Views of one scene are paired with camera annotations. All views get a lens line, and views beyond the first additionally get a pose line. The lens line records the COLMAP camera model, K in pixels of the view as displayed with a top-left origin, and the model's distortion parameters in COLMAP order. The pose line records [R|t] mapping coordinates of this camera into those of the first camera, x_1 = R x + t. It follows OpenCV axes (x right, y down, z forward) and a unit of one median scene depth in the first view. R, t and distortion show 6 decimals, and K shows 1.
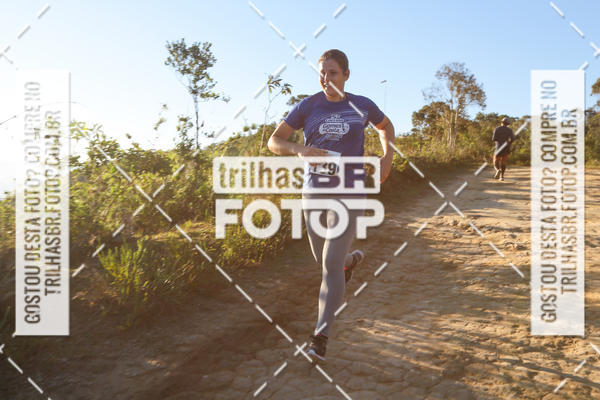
lens RADIAL K [[558.3, 0, 299.0], [0, 558.3, 199.6], [0, 0, 1]] dist [-0.005898, 0.127832]
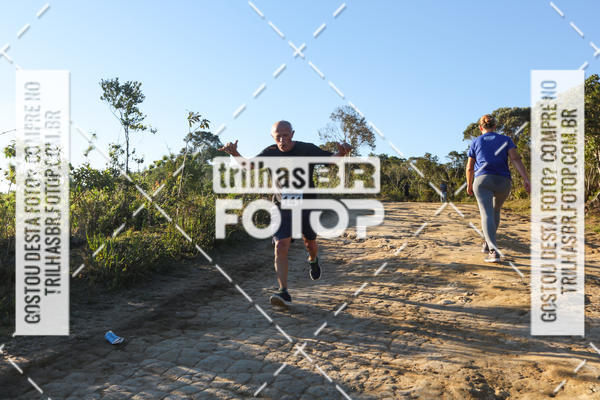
lens RADIAL K [[563.2, 0, 298.9], [0, 563.2, 199.0], [0, 0, 1]] dist [-0.006360, 0.134005]
pose [[0.983387, 0.010065, 0.181241, -0.044649], [0.002457, 0.997632, -0.068729, 0.043143], [-0.181504, 0.068032, 0.981034, -0.194555]]
